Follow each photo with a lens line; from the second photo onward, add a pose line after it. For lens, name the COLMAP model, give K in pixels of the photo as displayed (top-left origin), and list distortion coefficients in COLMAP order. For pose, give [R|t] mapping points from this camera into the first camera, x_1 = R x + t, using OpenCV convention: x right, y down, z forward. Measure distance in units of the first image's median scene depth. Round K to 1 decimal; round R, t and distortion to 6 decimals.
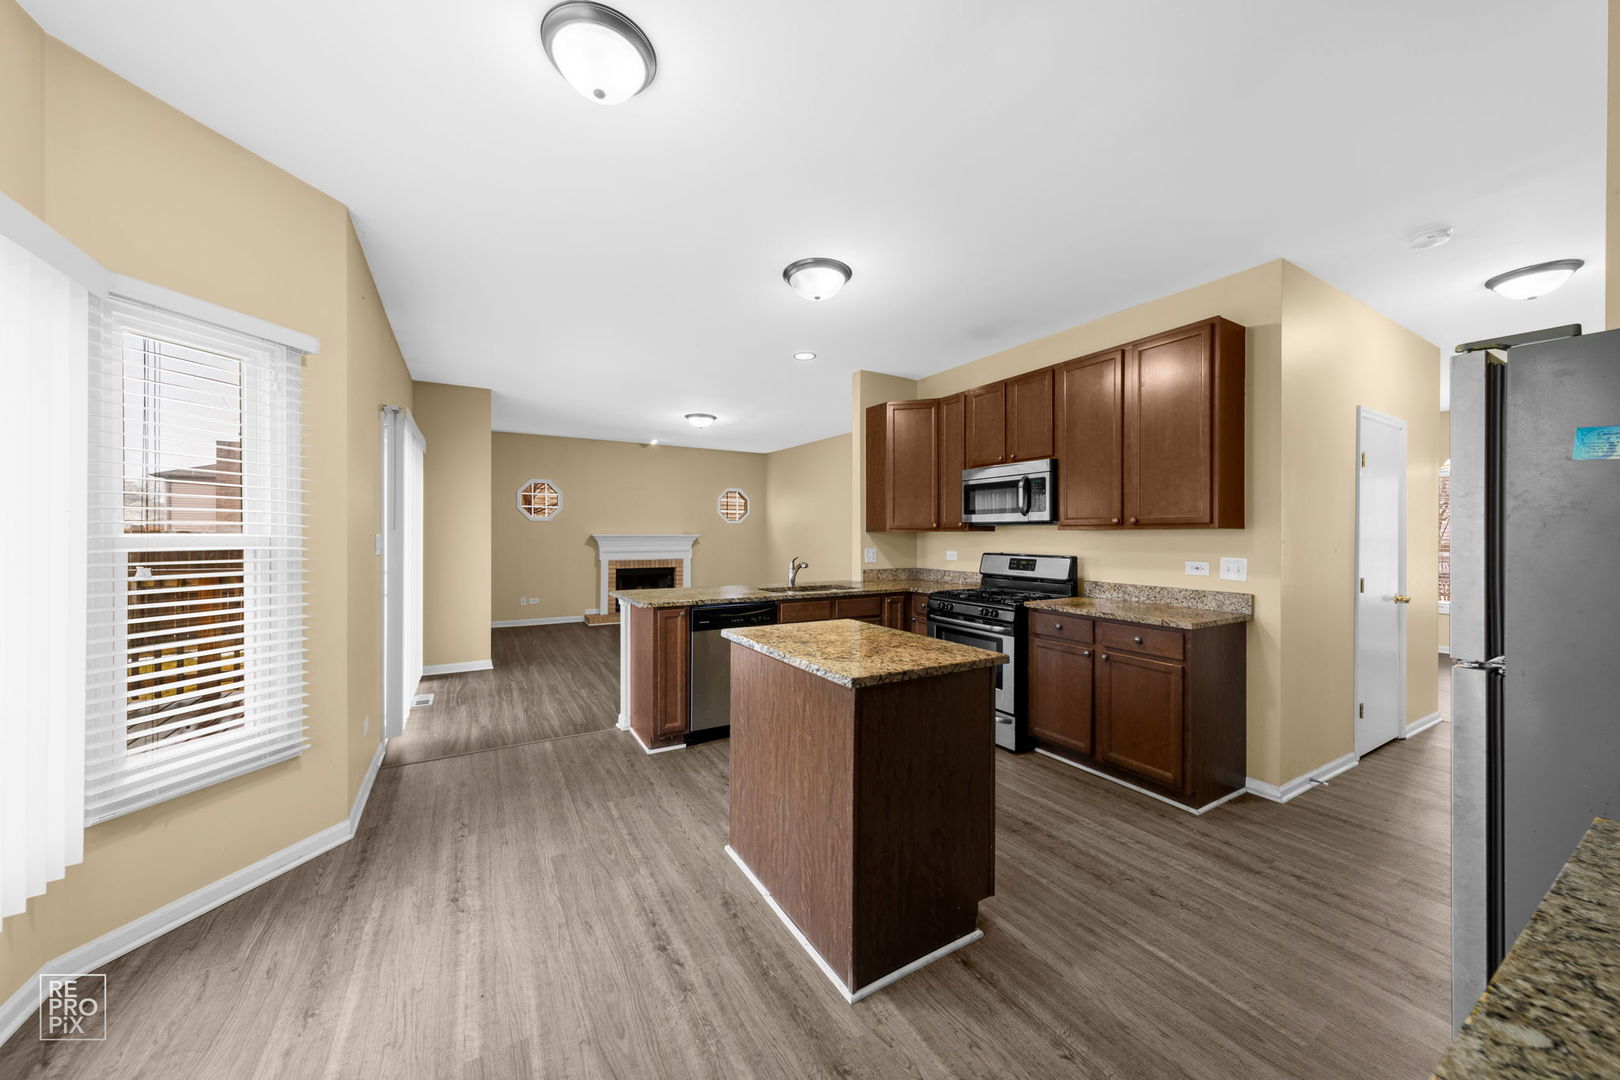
lens RADIAL K [[583.4, 0, 823.8], [0, 583.4, 536.5], [0, 0, 1]] dist [0.009197, -0.000308]
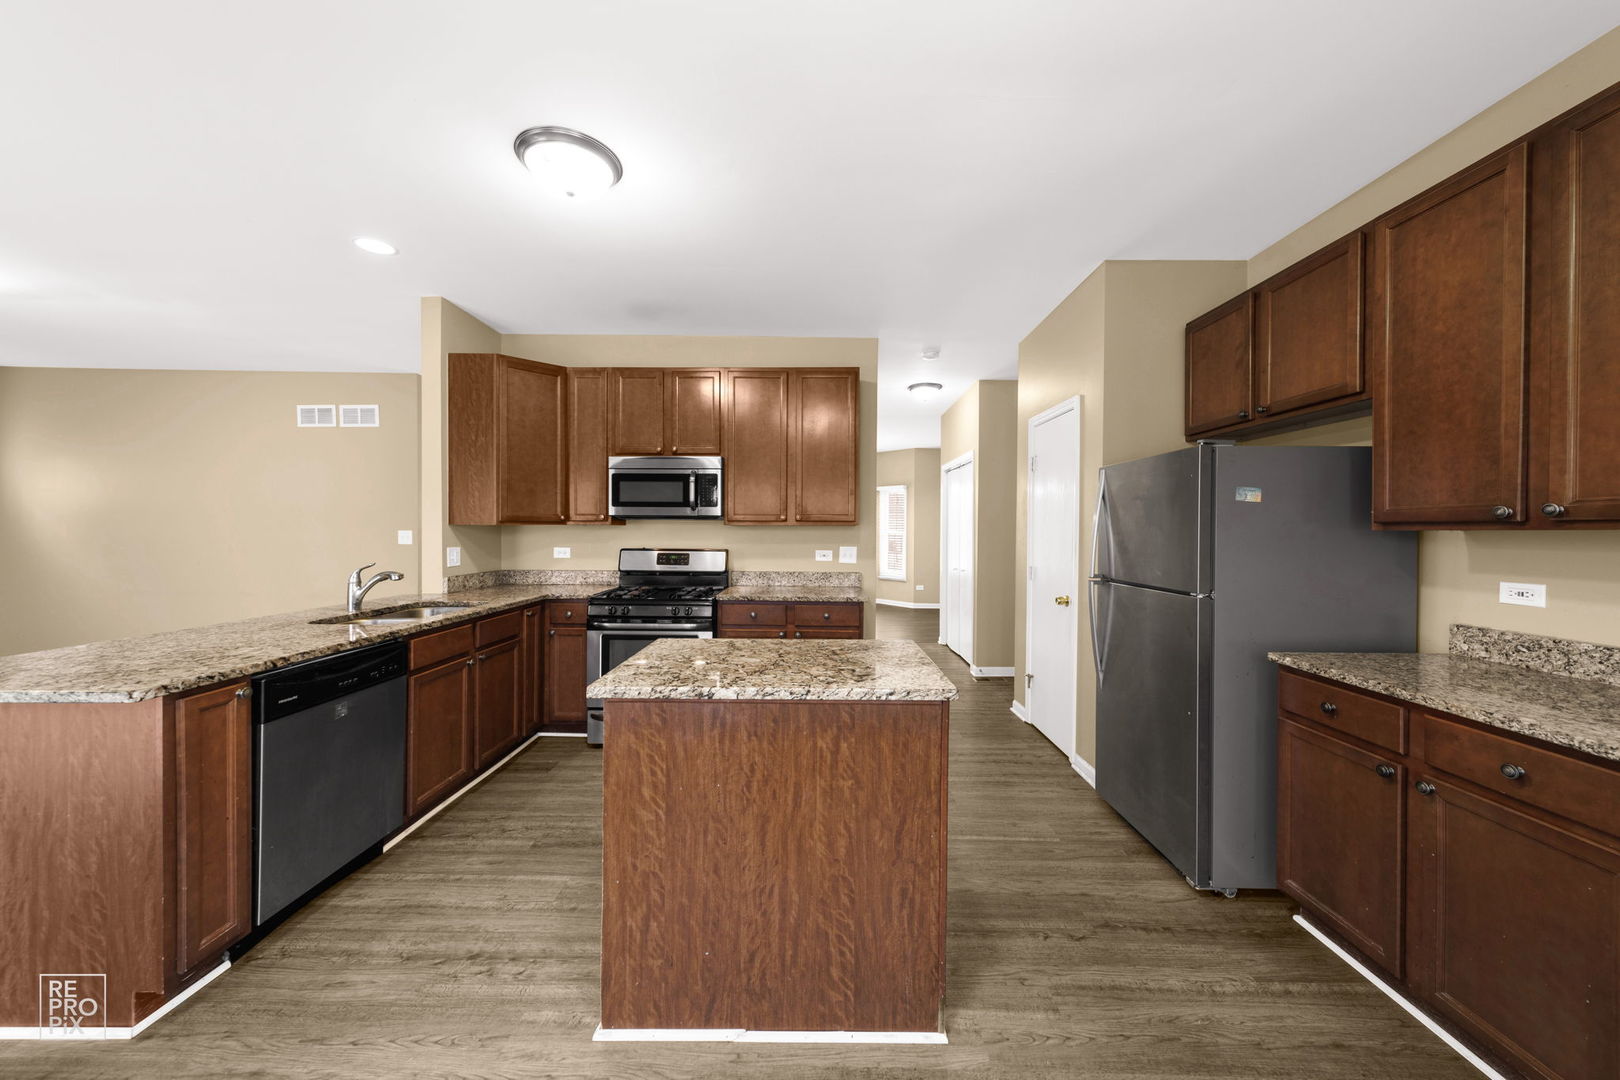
lens RADIAL K [[549.1, 0, 825.8], [0, 549.1, 533.2], [0, 0, 1]] dist [0.002449, 0.000113]
pose [[0.516131, -0.005555, 0.856492, -0.383175], [-0.001525, 0.999971, 0.007405, -0.003747], [-0.856508, -0.005128, 0.516108, 0.352572]]
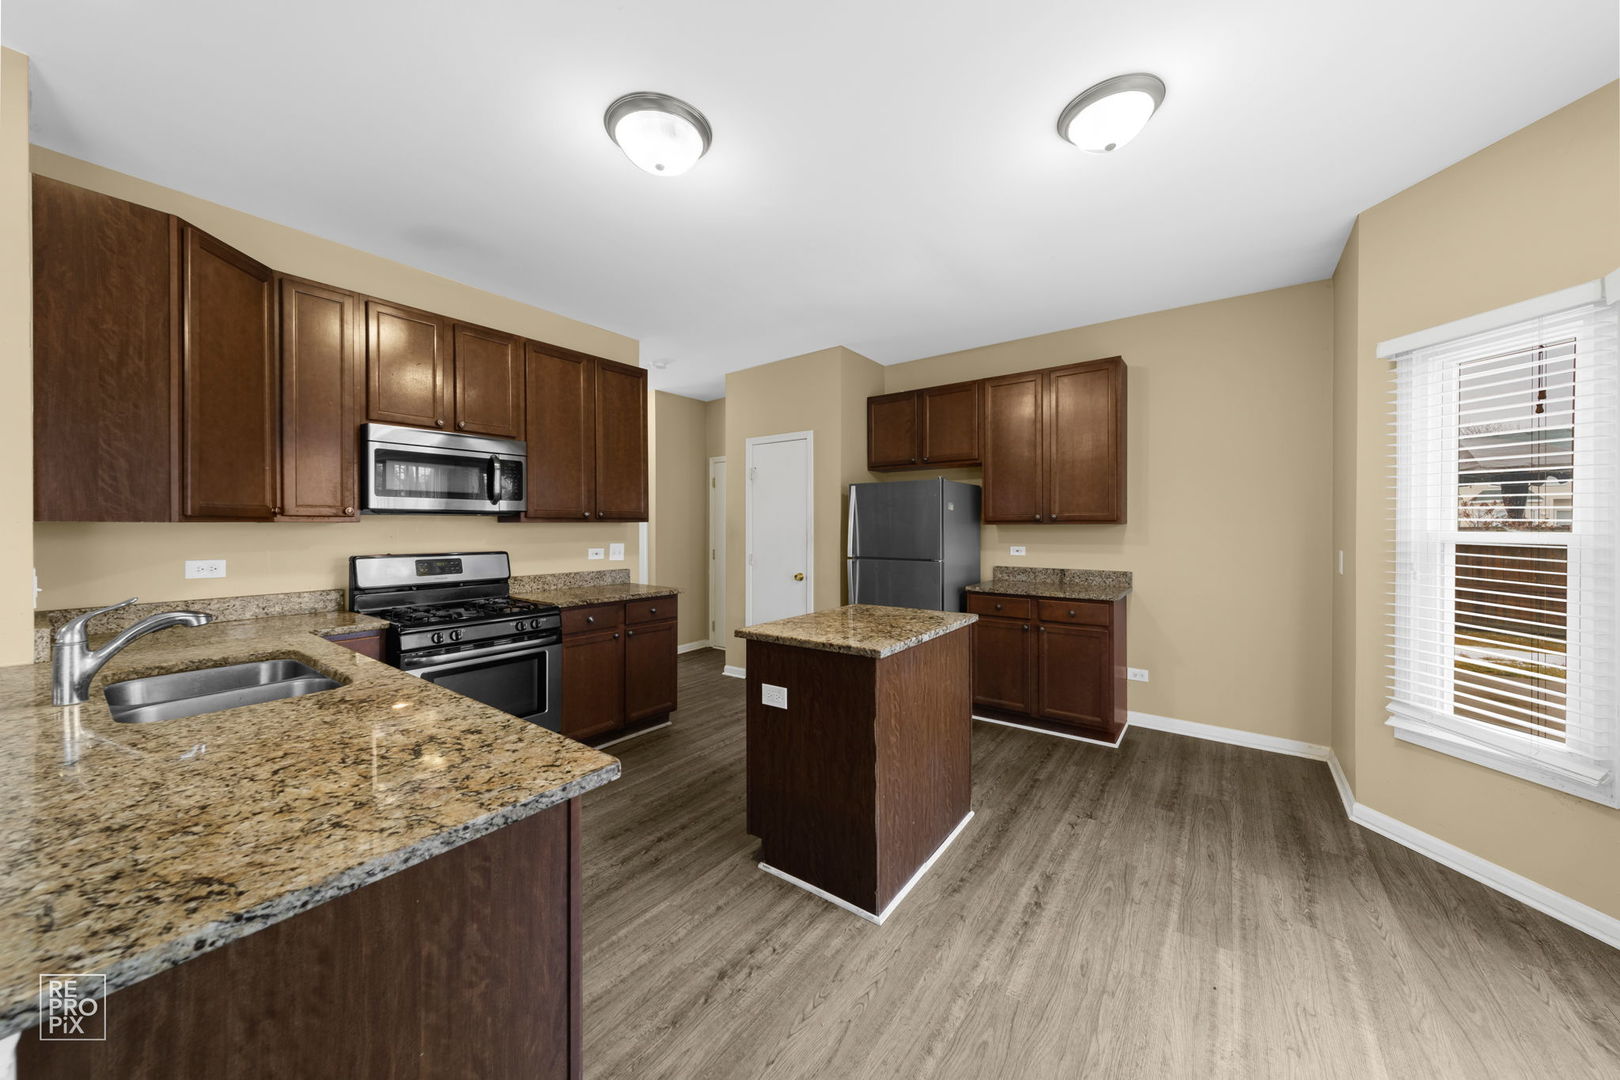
lens RADIAL K [[549.1, 0, 800.8], [0, 549.1, 530.1], [0, 0, 1]] dist [0.002449, 0.000113]
pose [[-0.364024, -0.006556, 0.931366, -0.582679], [0.004998, 0.999947, 0.008993, -0.004447], [-0.931376, 0.007928, -0.363972, 0.973358]]
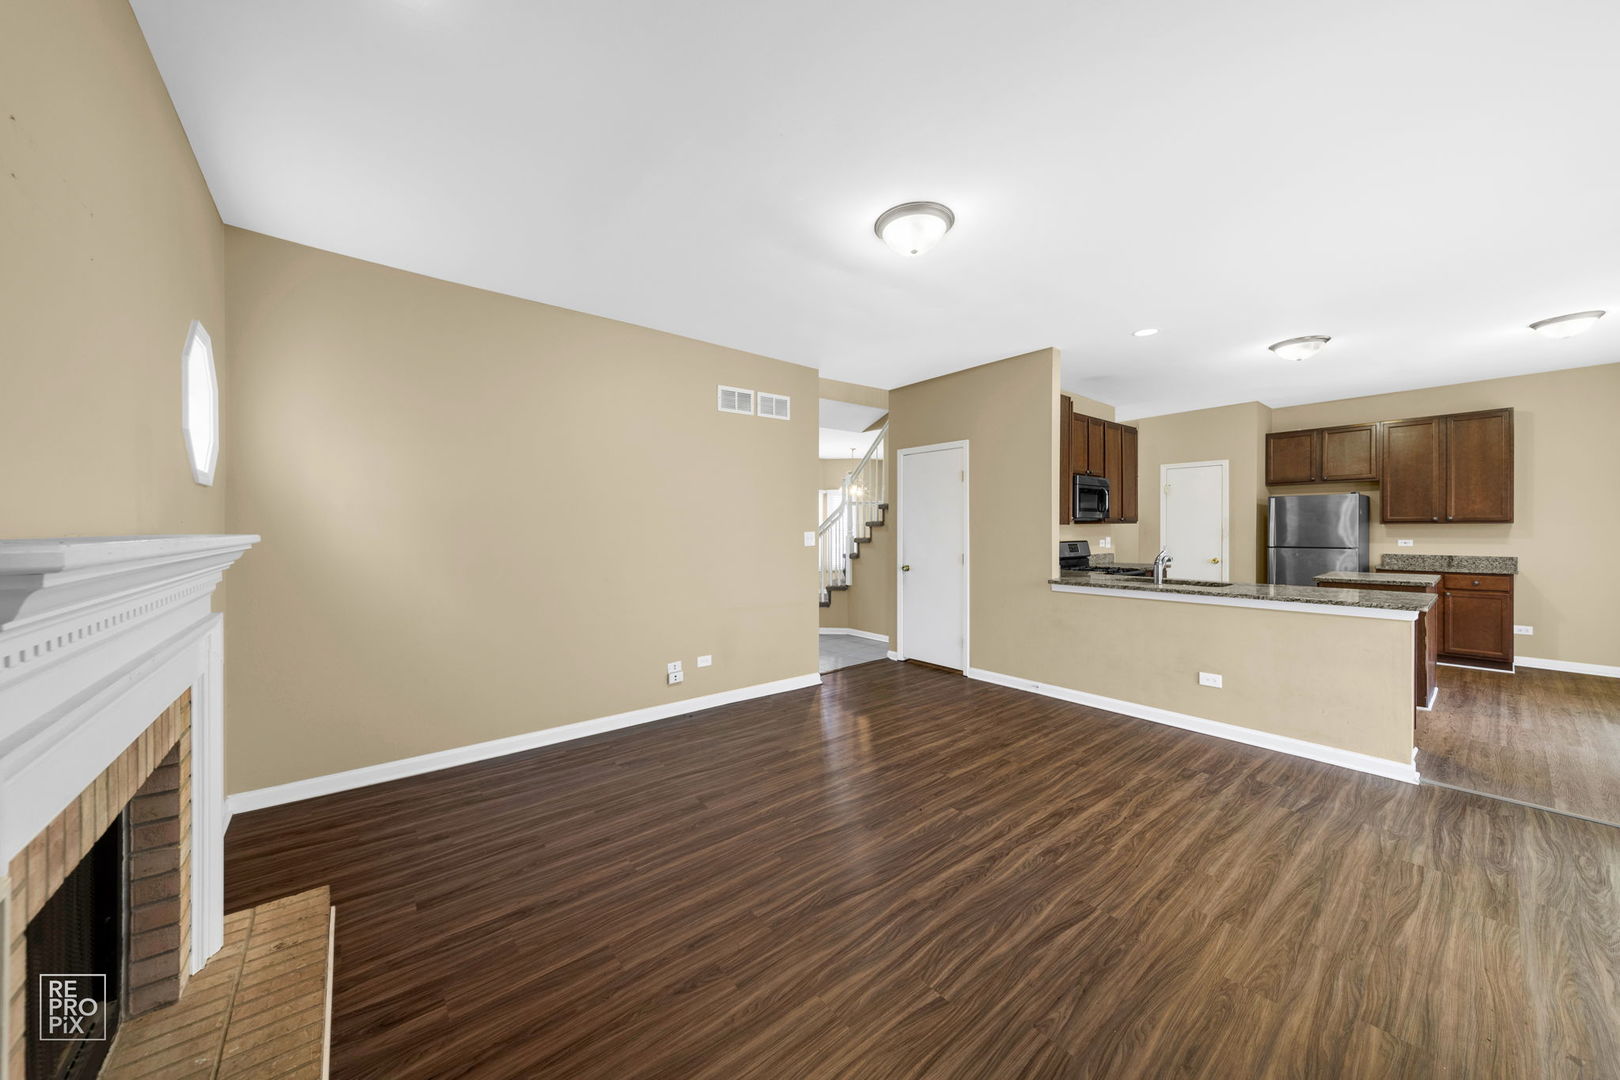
lens RADIAL K [[583.4, 0, 816.7], [0, 583.4, 530.7], [0, 0, 1]] dist [0.009197, -0.000308]
pose [[-0.161313, -0.005139, 0.986890, -1.134027], [0.008973, 0.999937, 0.006673, -0.011180], [-0.986863, 0.009932, -0.161257, 2.193644]]
